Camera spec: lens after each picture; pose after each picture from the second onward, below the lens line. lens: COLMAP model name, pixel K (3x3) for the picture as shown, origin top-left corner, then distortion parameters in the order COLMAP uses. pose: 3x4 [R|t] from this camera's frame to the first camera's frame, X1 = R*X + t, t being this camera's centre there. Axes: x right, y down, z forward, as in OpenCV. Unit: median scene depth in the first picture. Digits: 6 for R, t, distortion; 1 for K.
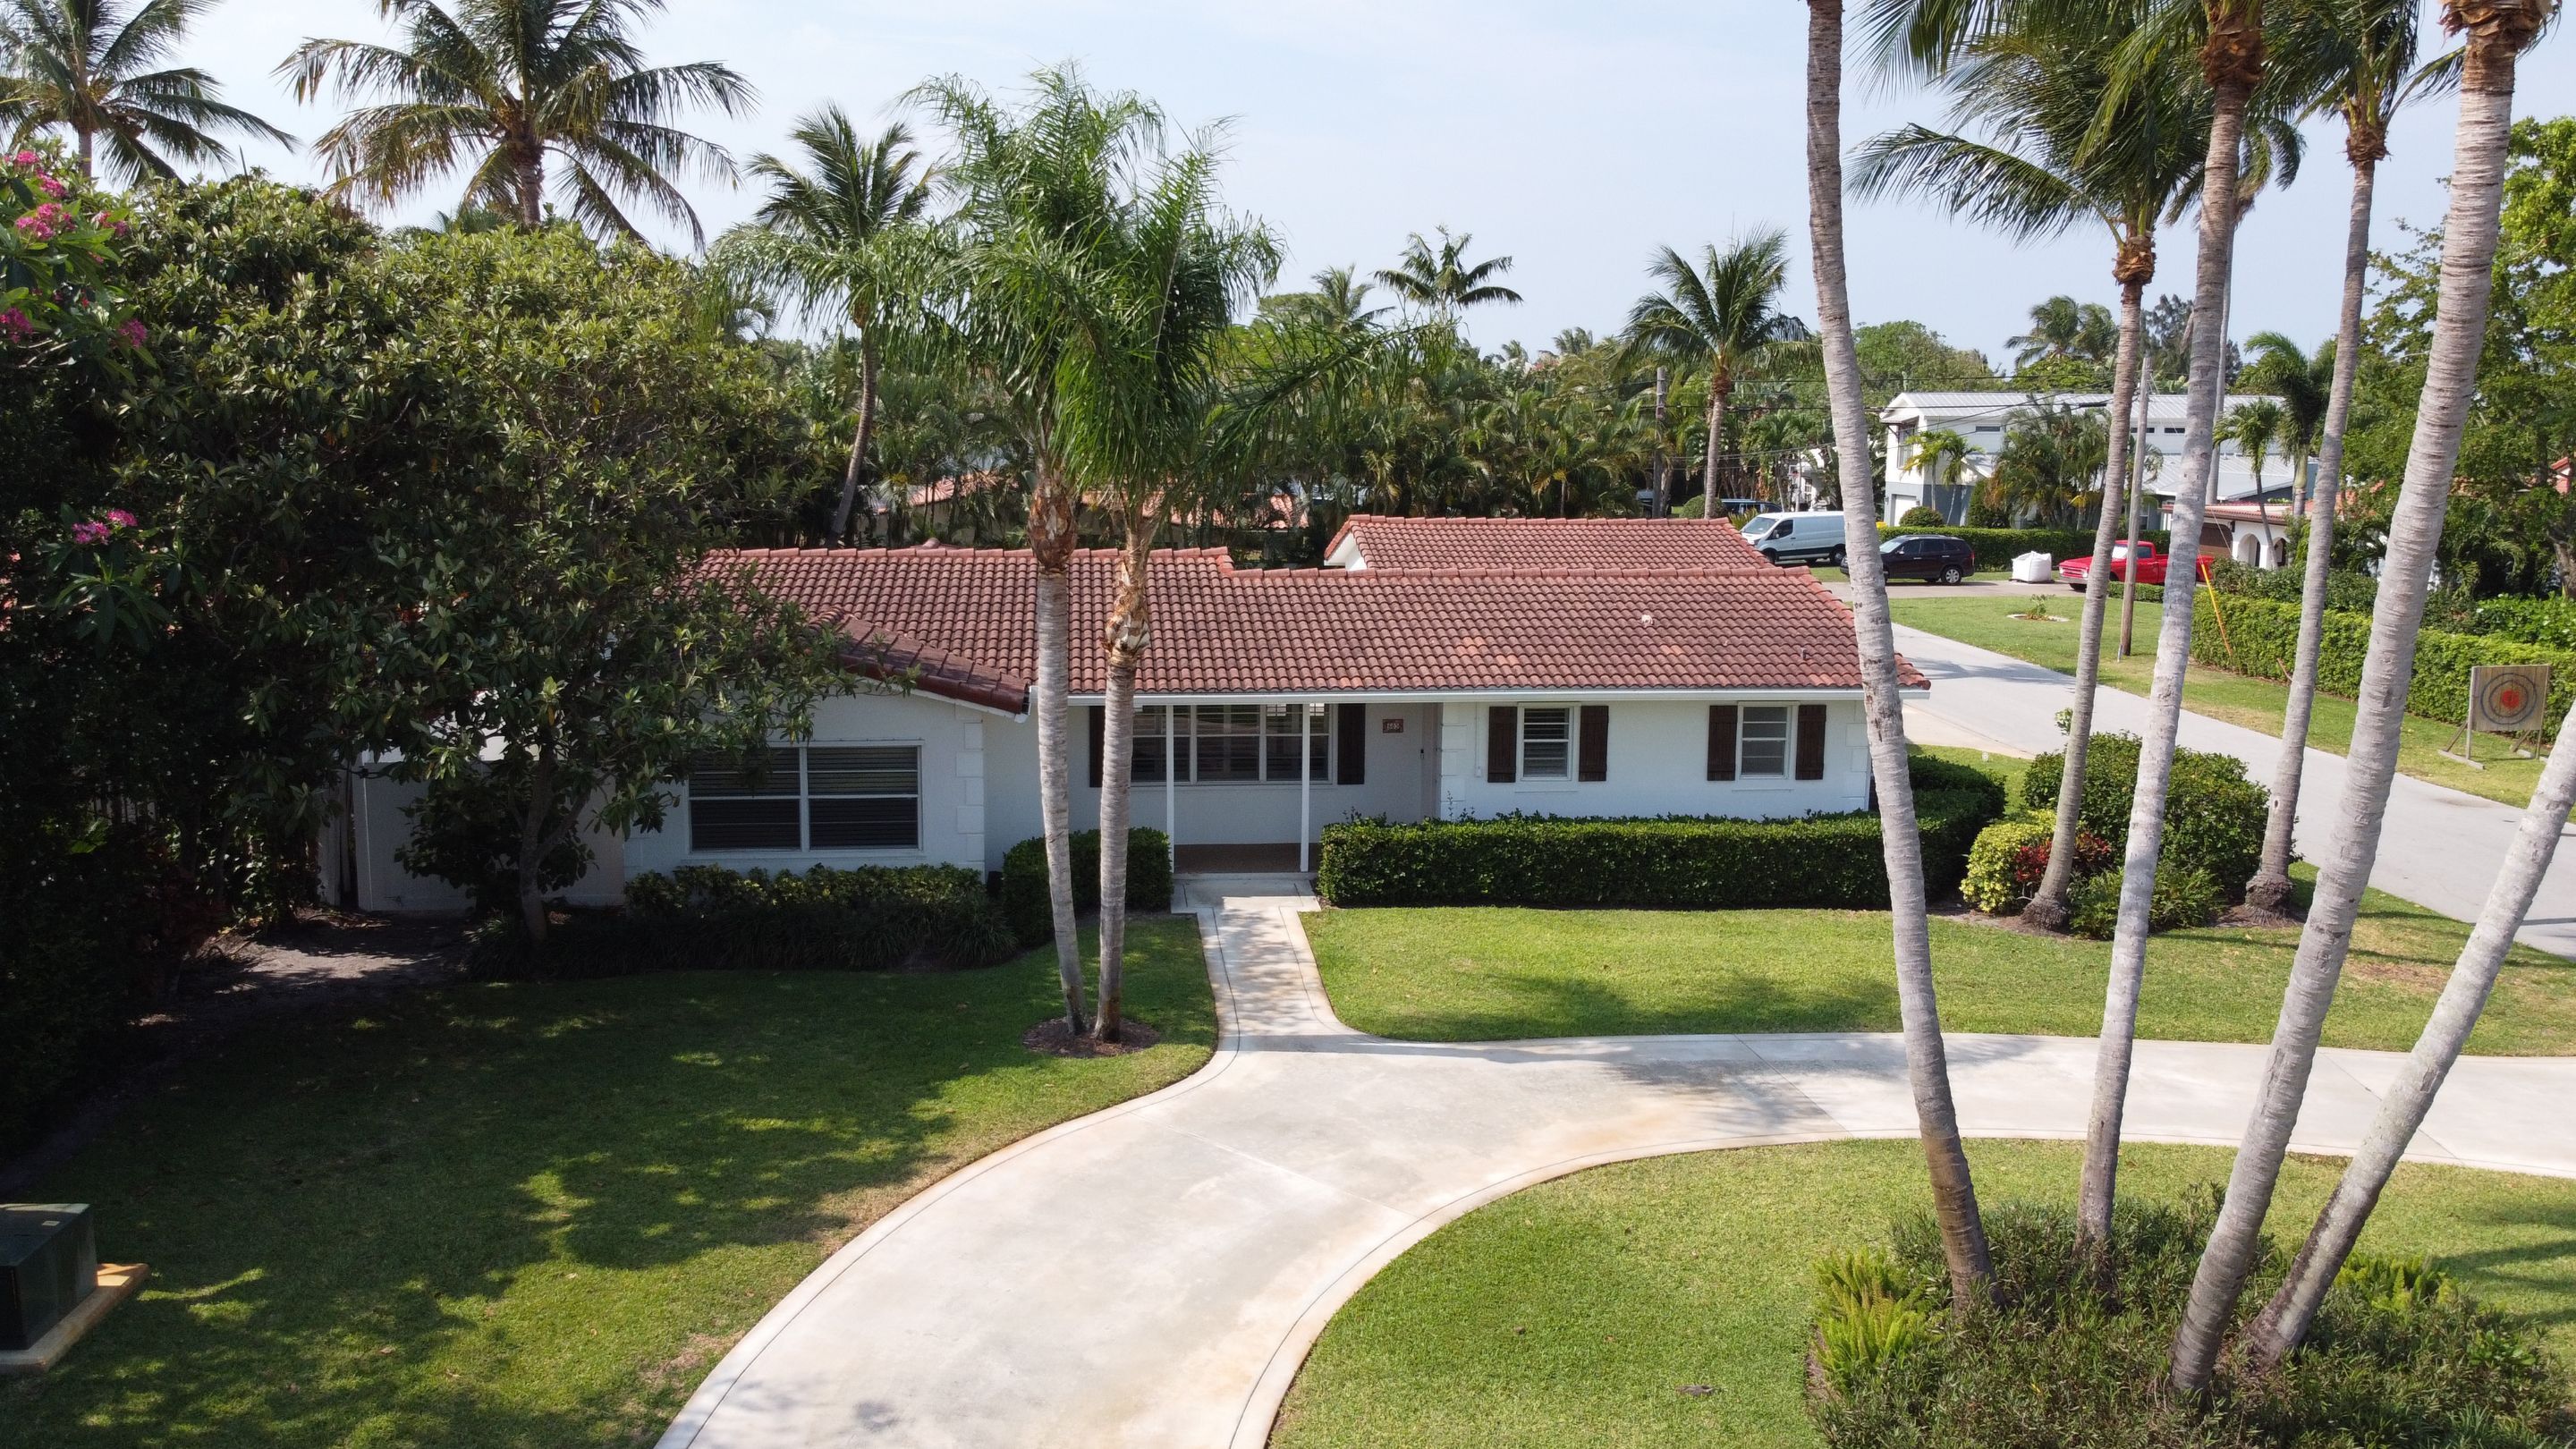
lens RADIAL K [[1942.3, 0, 1278.7], [0, 1942.3, 721.9], [0, 0, 1]] dist [0.010845, -0.015833]
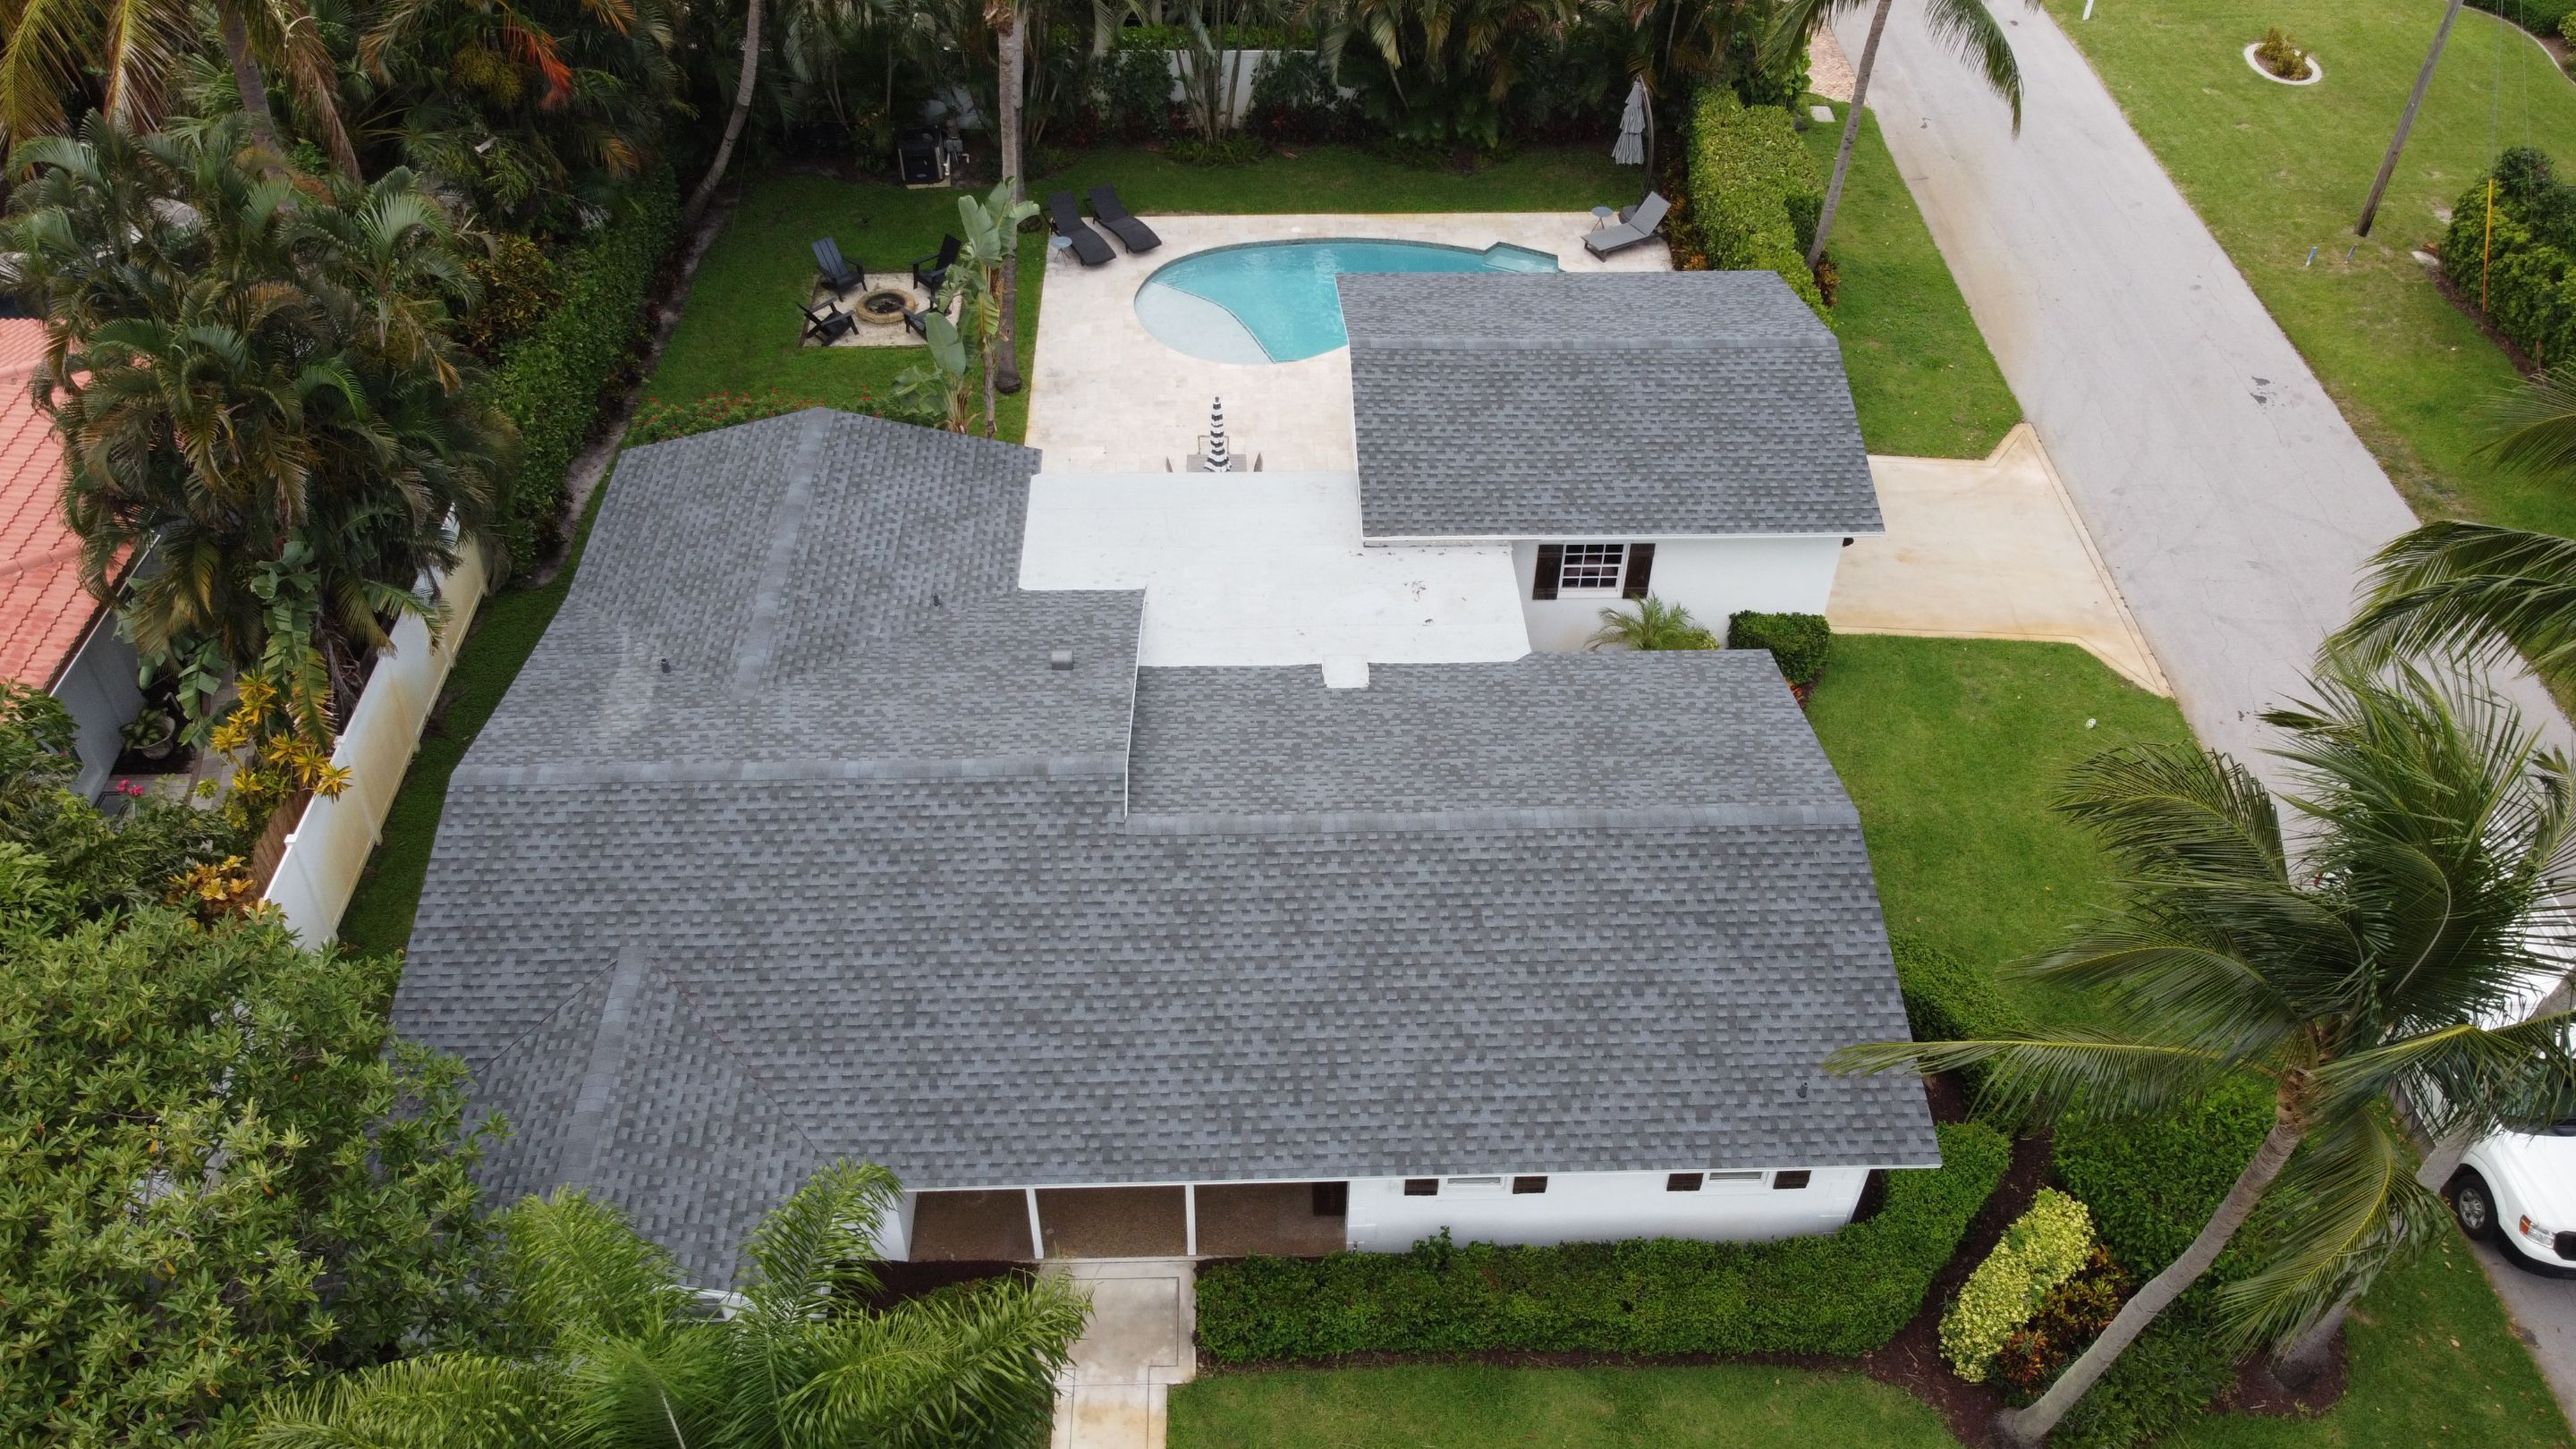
lens RADIAL K [[1942.3, 0, 1283.0], [0, 1942.3, 723.6], [0, 0, 1]] dist [0.010845, -0.015833]
pose [[0.997733, 0.046322, -0.048820, 0.087489], [-0.012133, 0.837342, 0.546544, -0.618711], [0.066196, -0.544713, 0.836006, 0.399550]]
